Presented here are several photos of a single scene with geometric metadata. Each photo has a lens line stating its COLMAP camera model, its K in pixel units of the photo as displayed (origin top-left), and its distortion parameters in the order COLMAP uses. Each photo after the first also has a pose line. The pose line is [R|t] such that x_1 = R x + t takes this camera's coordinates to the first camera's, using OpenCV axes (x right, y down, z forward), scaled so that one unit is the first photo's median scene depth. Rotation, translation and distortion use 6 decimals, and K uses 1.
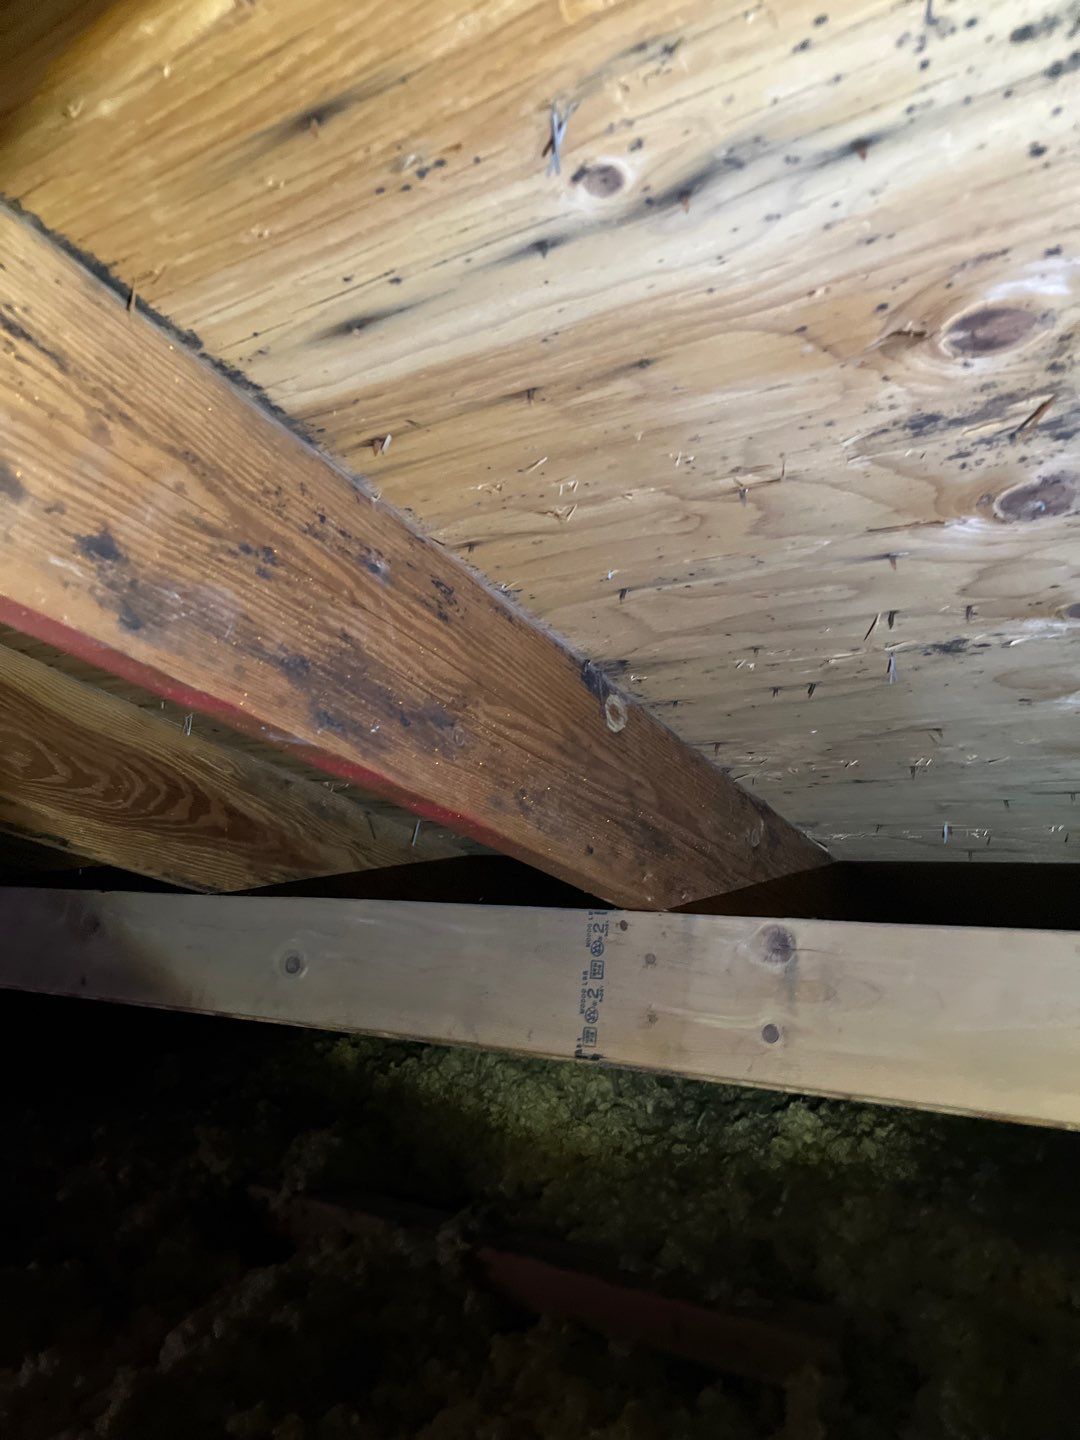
lens RADIAL K [[1093.4, 0, 541.7], [0, 1093.4, 719.0], [0, 0, 1]] dist [0.049757, -0.062716]
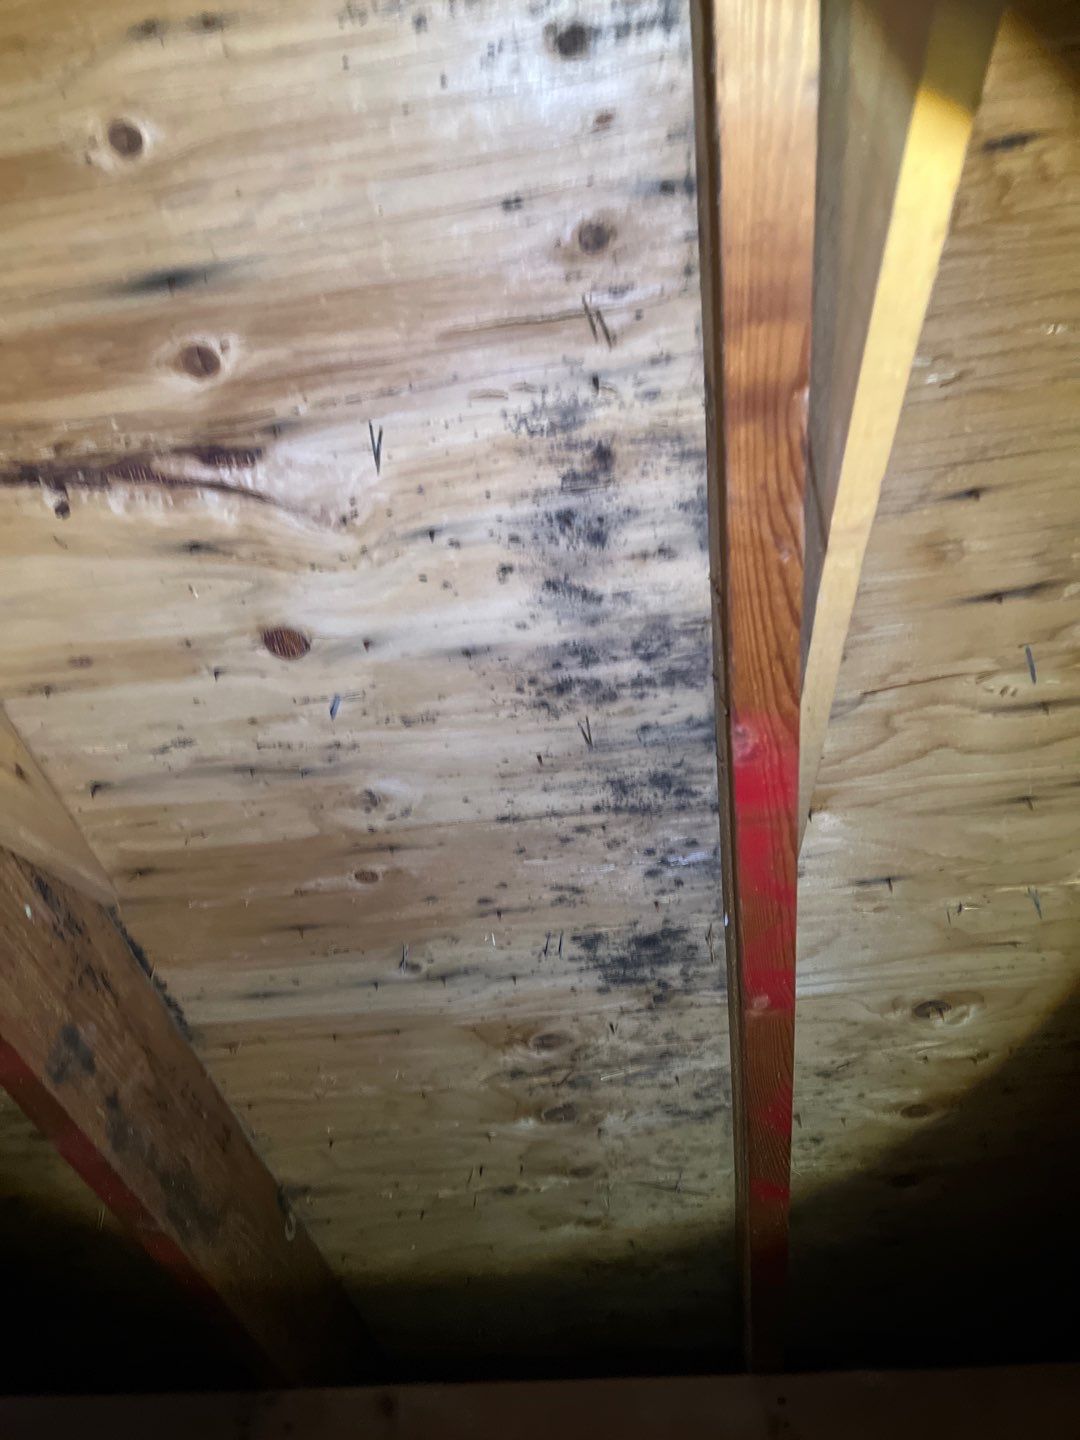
lens RADIAL K [[1093.4, 0, 537.2], [0, 1093.4, 728.7], [0, 0, 1]] dist [0.049757, -0.062716]
pose [[0.898078, 0.221080, 0.380236, -0.471856], [-0.028293, 0.891743, -0.451657, 0.079269], [-0.438925, 0.394865, 0.807110, -0.822062]]
